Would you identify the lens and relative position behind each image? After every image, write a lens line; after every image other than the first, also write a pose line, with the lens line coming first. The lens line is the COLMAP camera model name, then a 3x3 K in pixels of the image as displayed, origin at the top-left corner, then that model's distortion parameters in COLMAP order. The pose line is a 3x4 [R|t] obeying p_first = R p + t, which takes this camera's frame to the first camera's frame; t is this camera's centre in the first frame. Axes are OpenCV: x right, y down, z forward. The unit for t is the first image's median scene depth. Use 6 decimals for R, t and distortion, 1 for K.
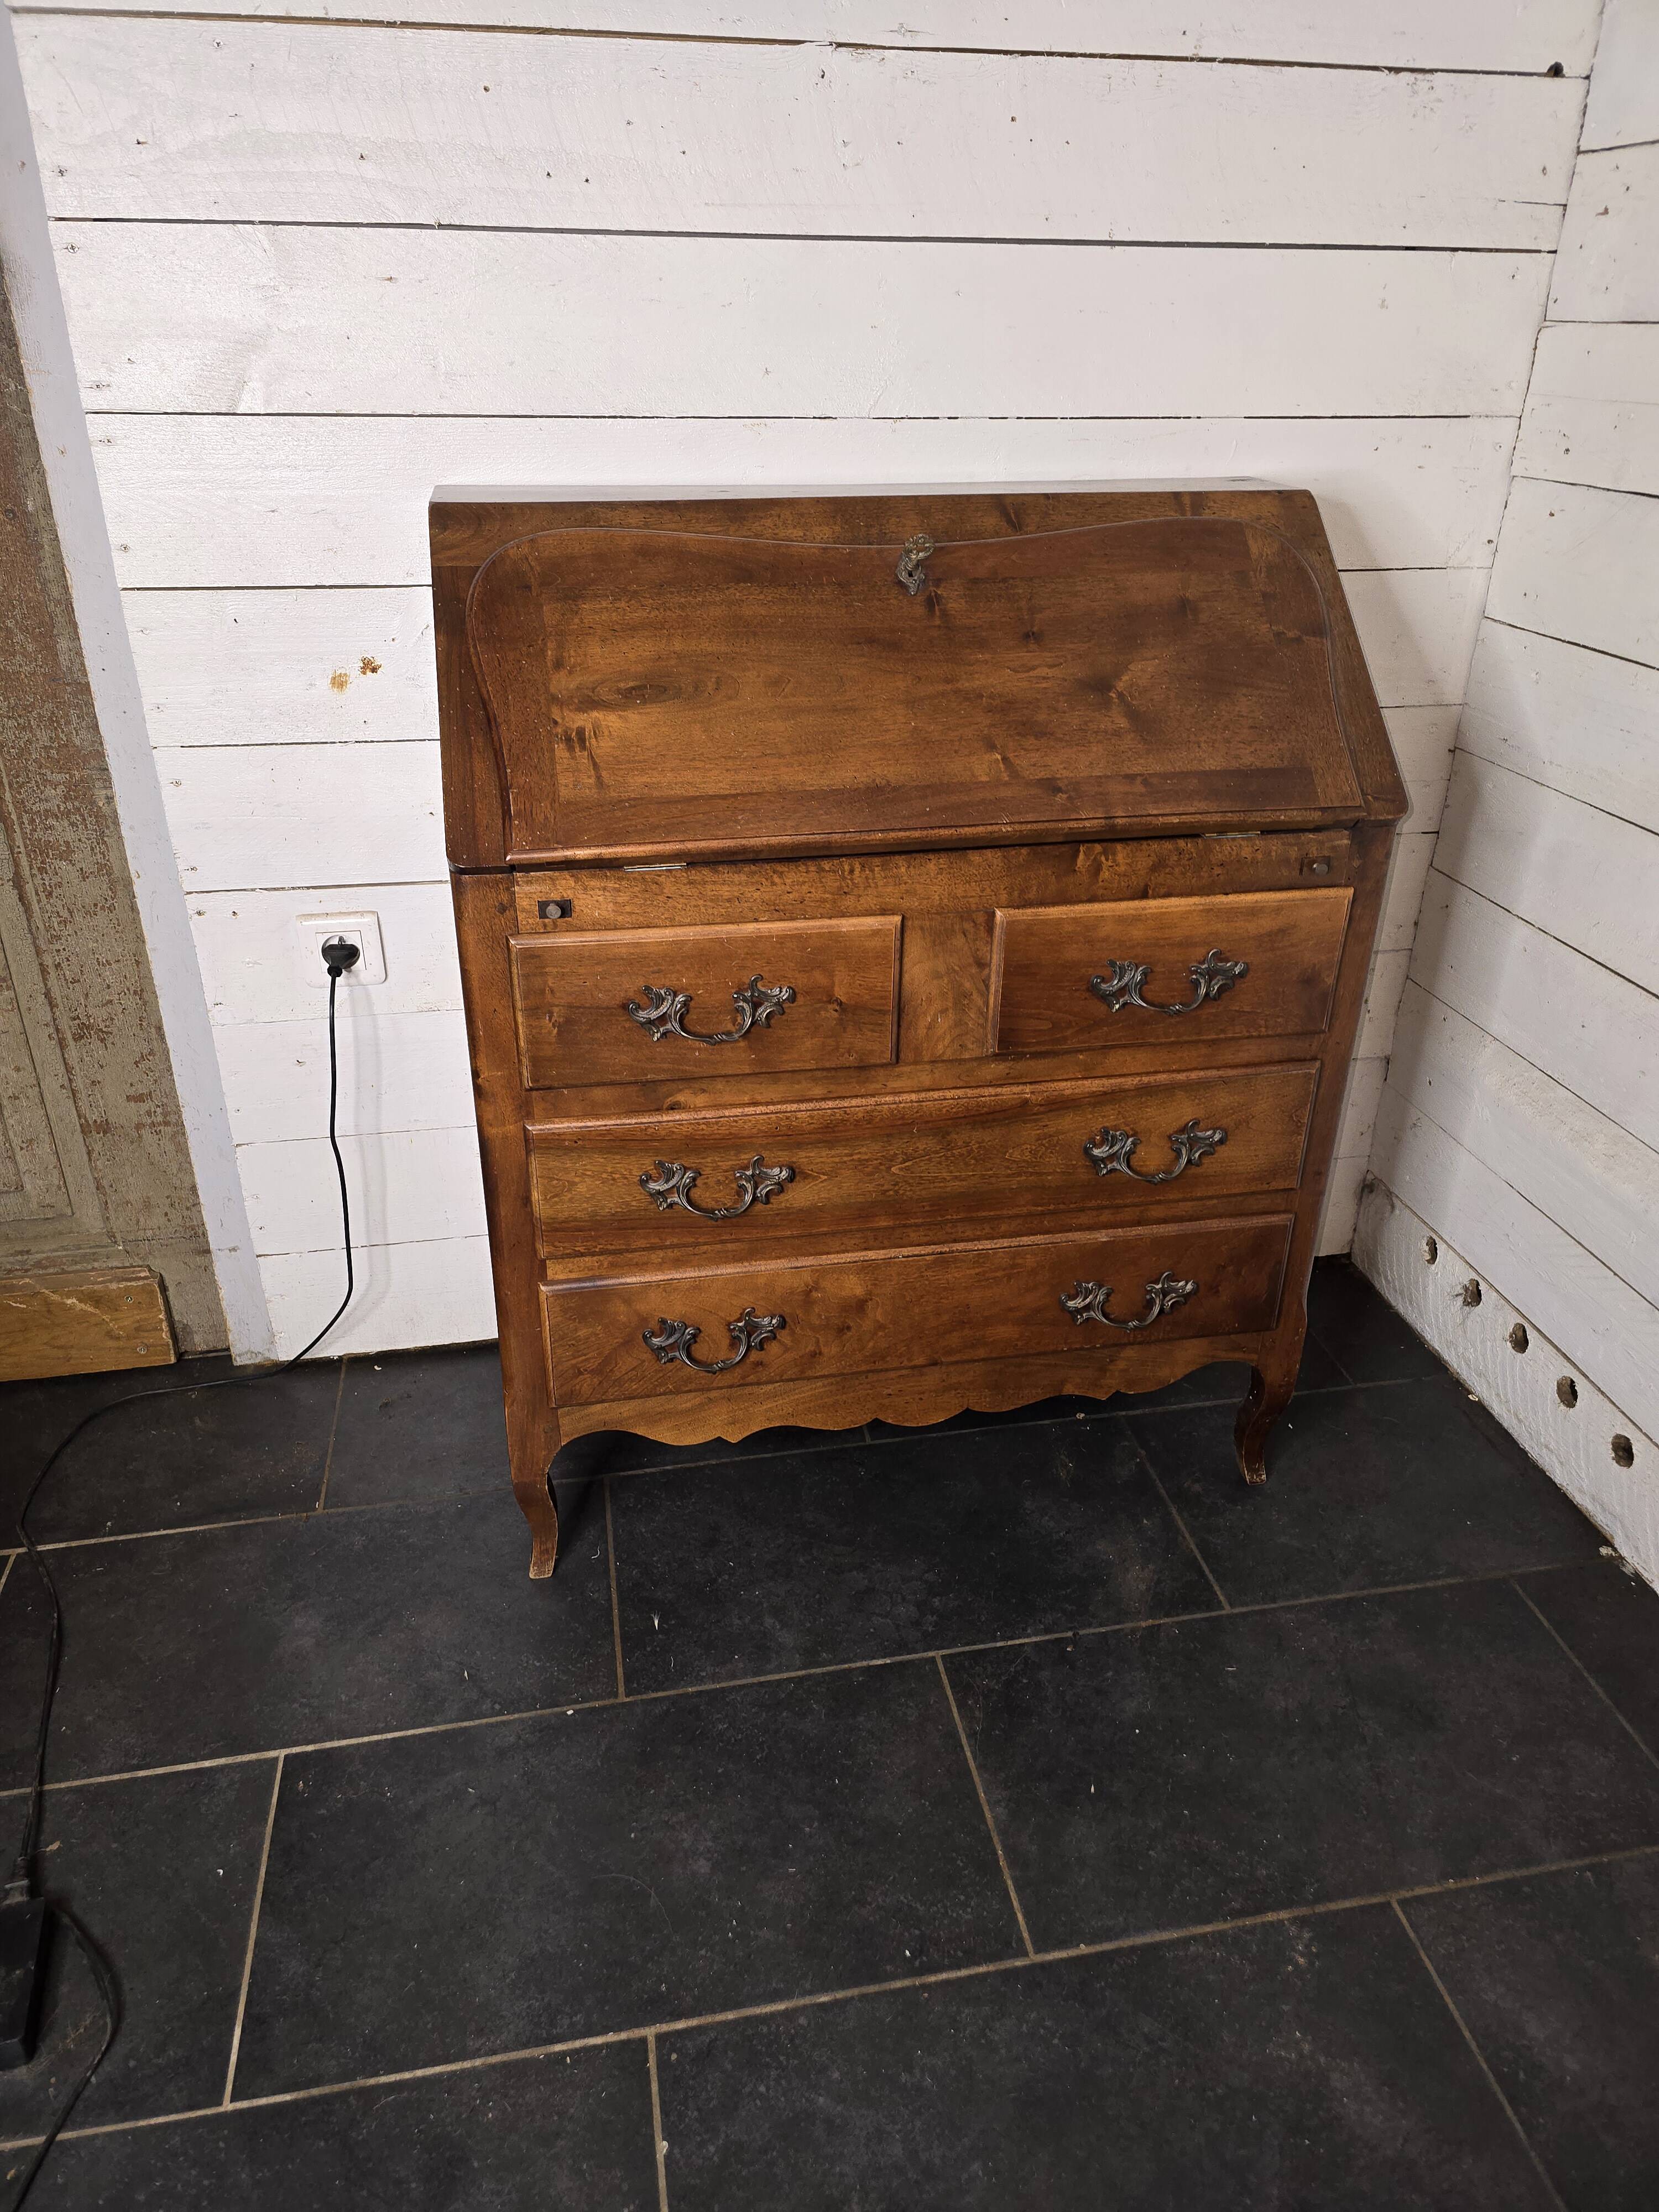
lens RADIAL K [[1478.0, 0, 824.9], [0, 1478.0, 1088.5], [0, 0, 1]] dist [0.072638, -0.068576]
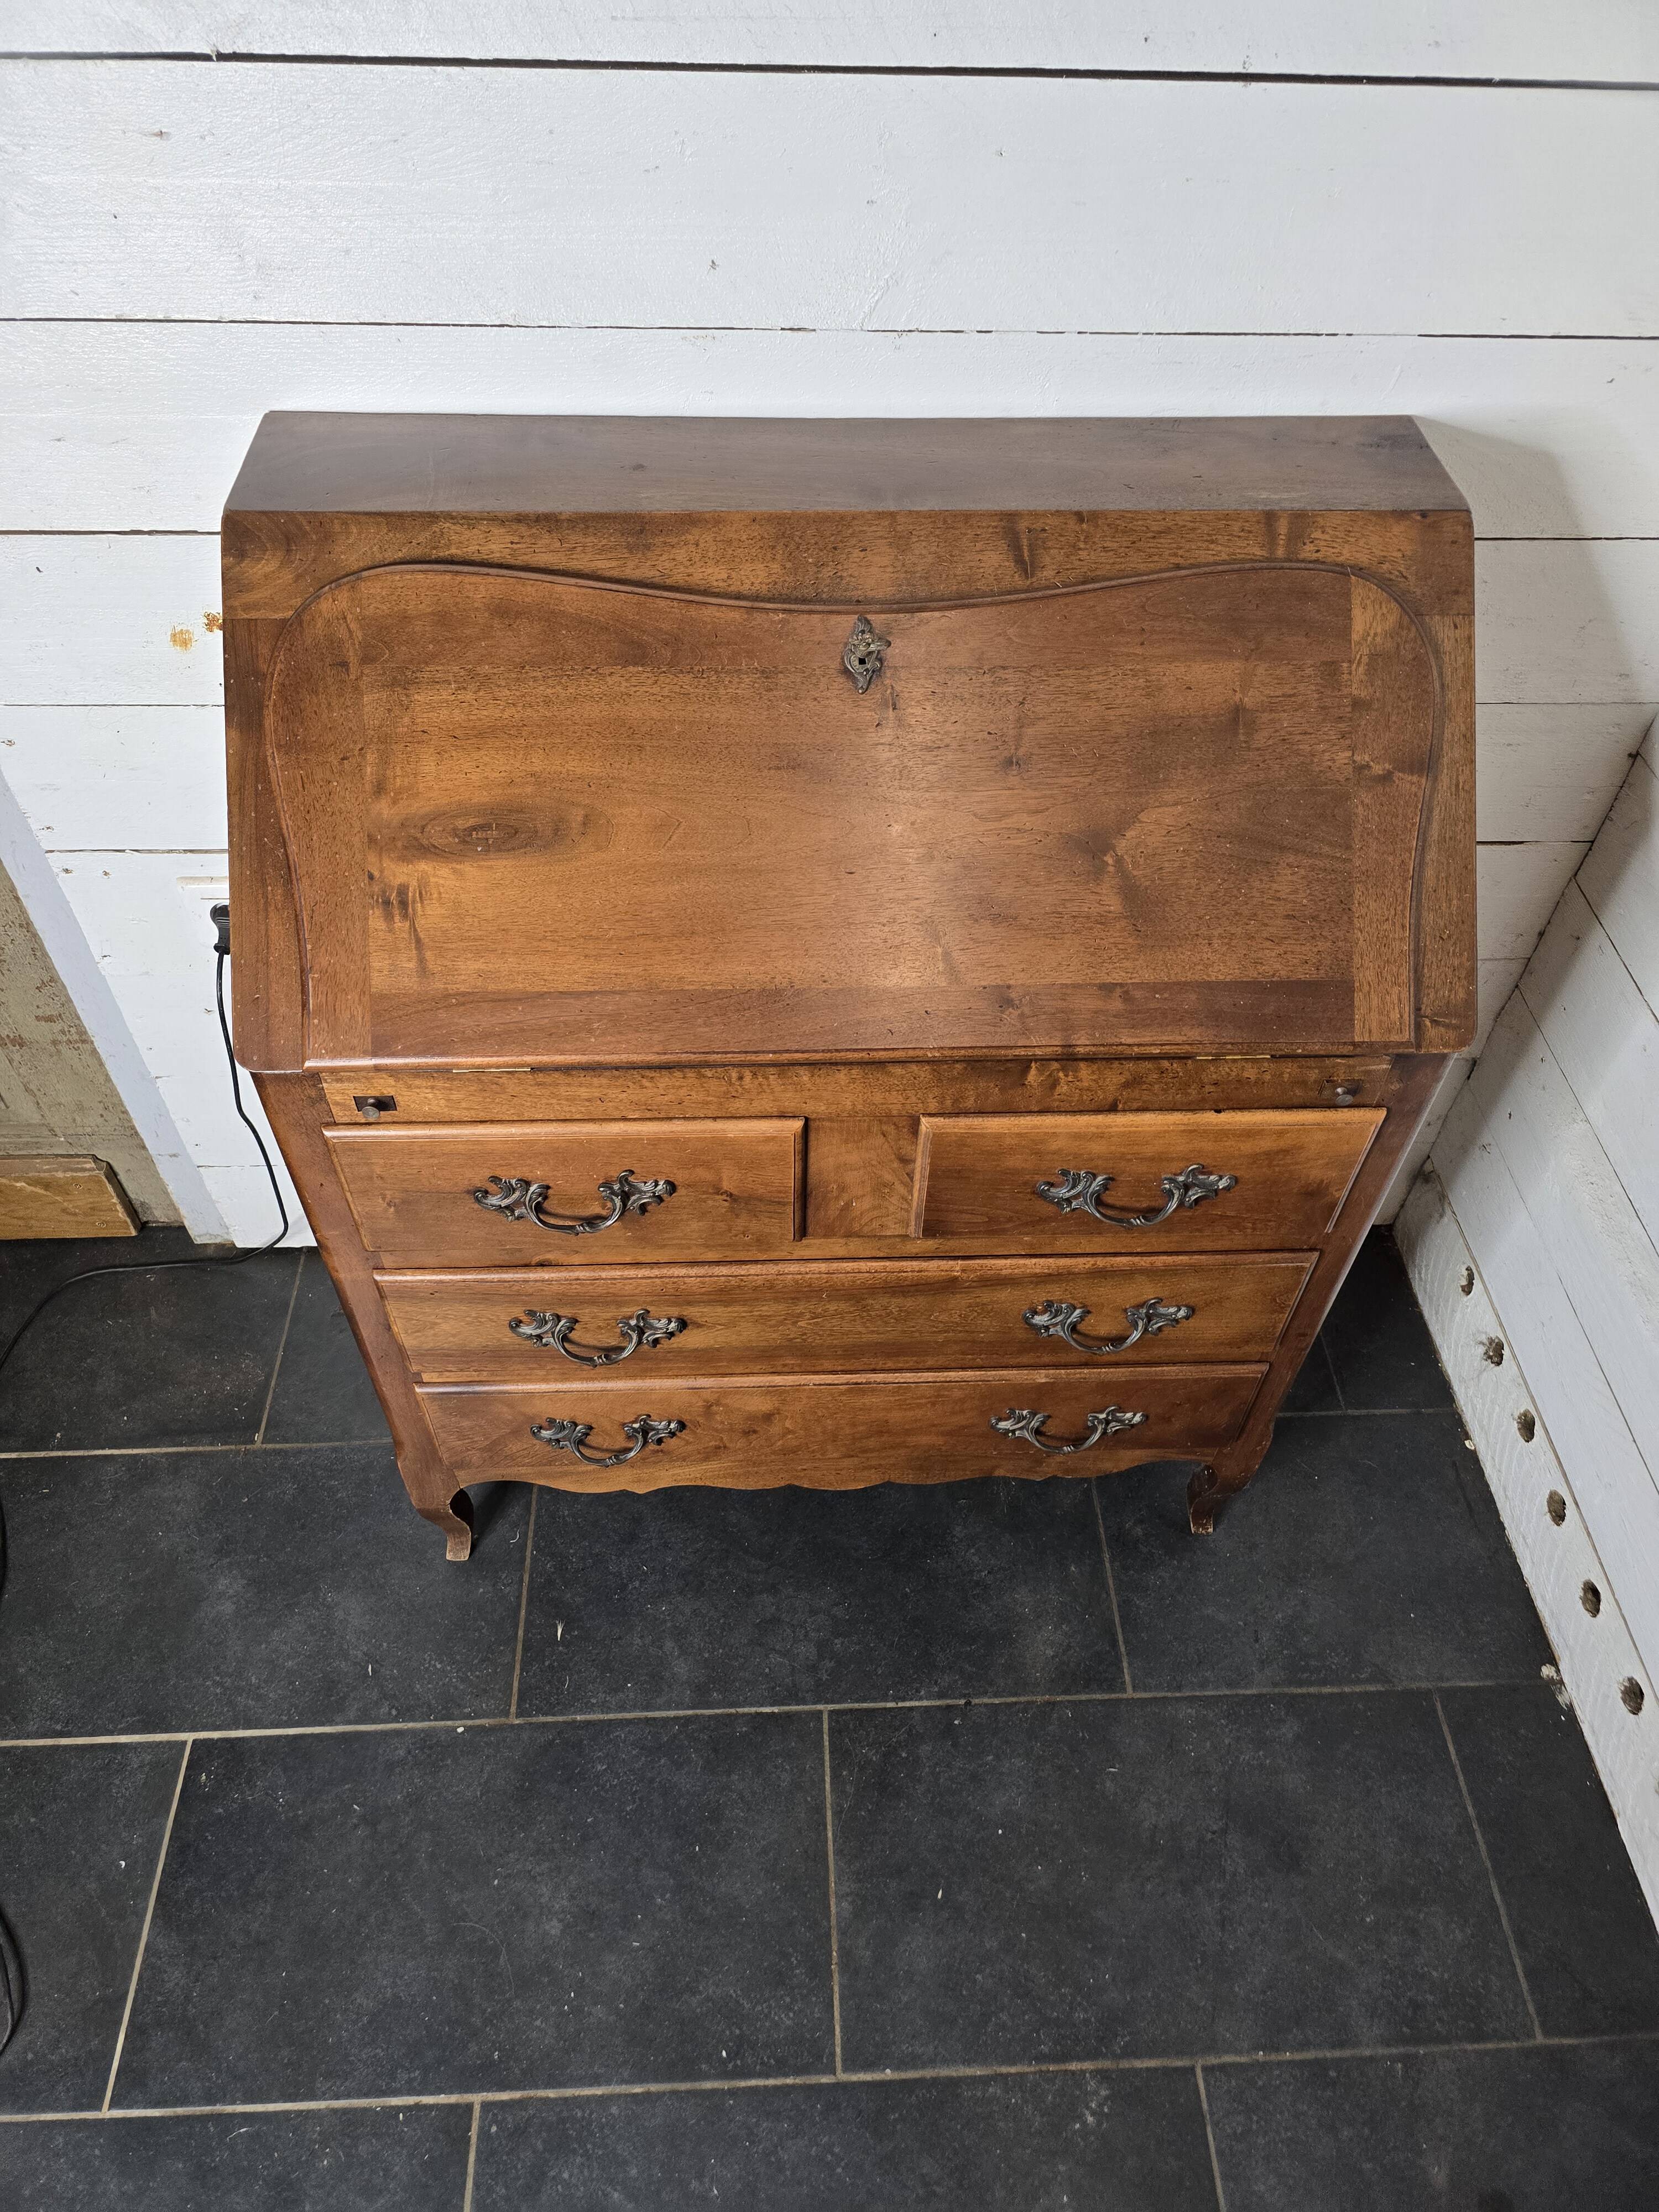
lens RADIAL K [[1481.1, 0, 837.8], [0, 1481.1, 1112.3], [0, 0, 1]] dist [0.060105, -0.055549]
pose [[0.990251, 0.114960, -0.078660, 0.126884], [-0.077773, 0.924782, 0.372463, -0.403374], [0.115562, -0.362714, 0.924707, 0.230628]]
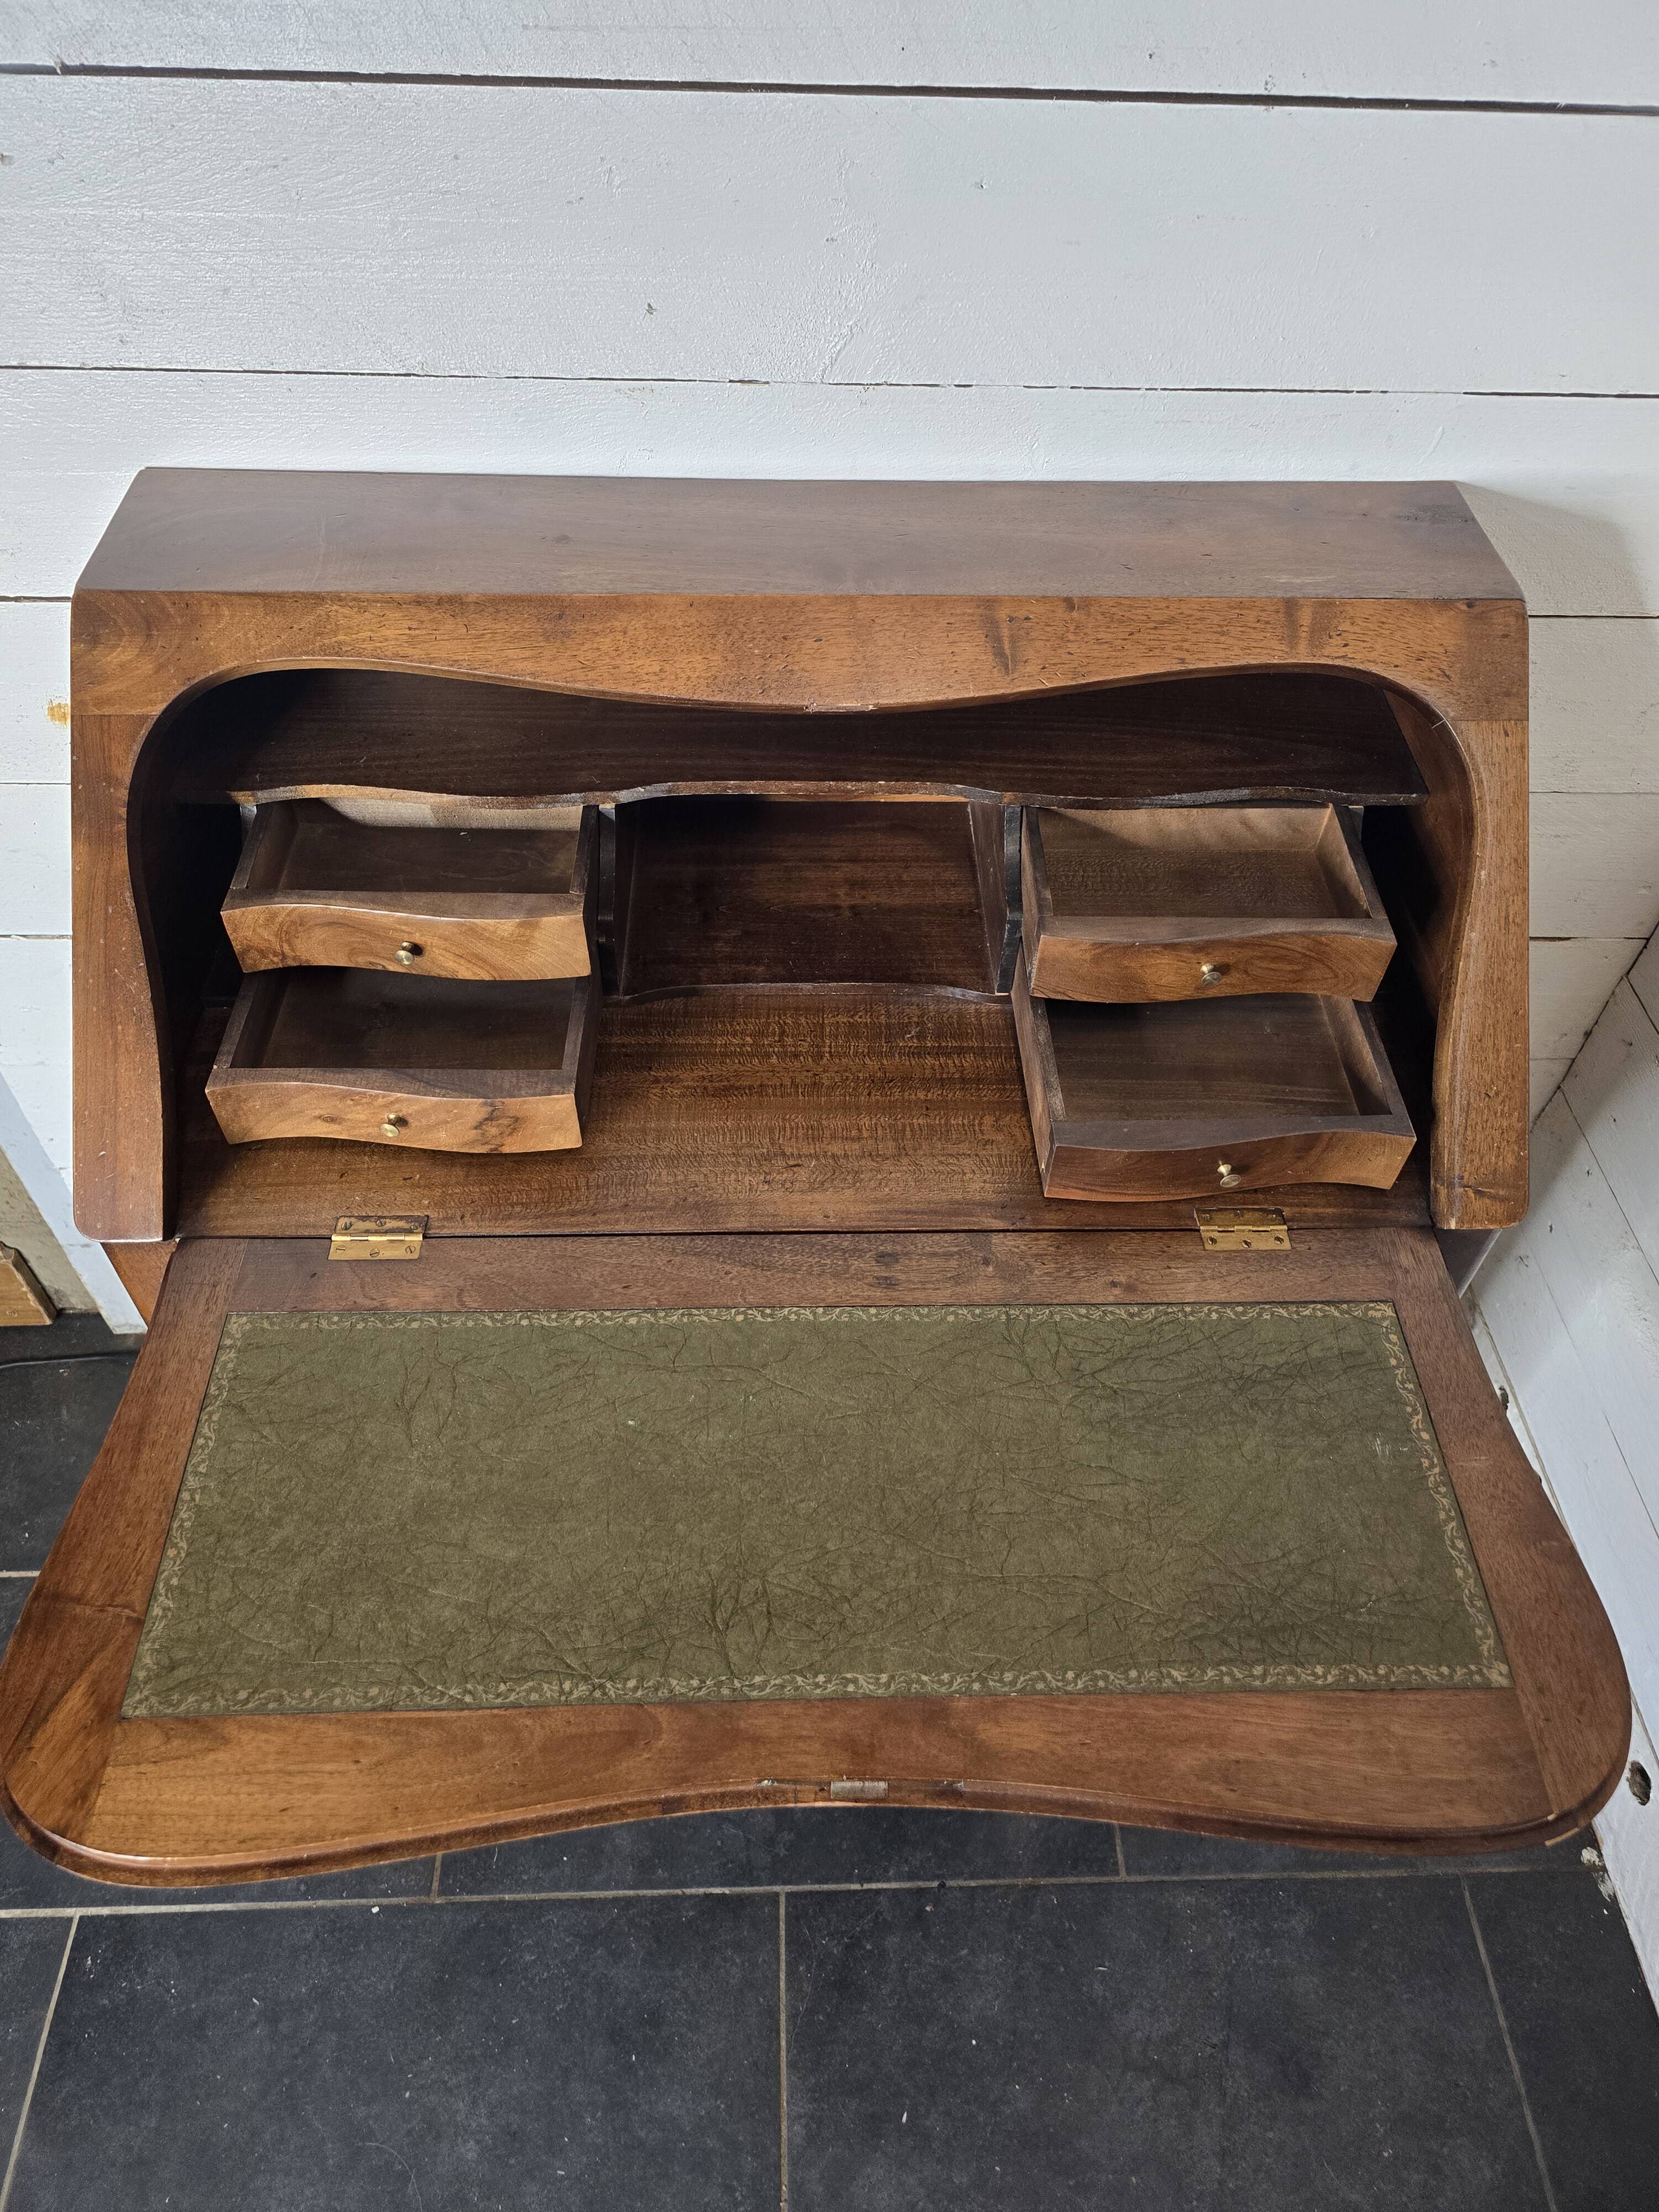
lens RADIAL K [[1489.8, 0, 832.2], [0, 1489.8, 1095.7], [0, 0, 1]] dist [0.057999, -0.054596]
pose [[0.988013, 0.126080, -0.089071, 0.136853], [-0.085118, 0.926310, 0.367022, -0.441446], [0.128782, -0.355041, 0.925938, 0.355493]]
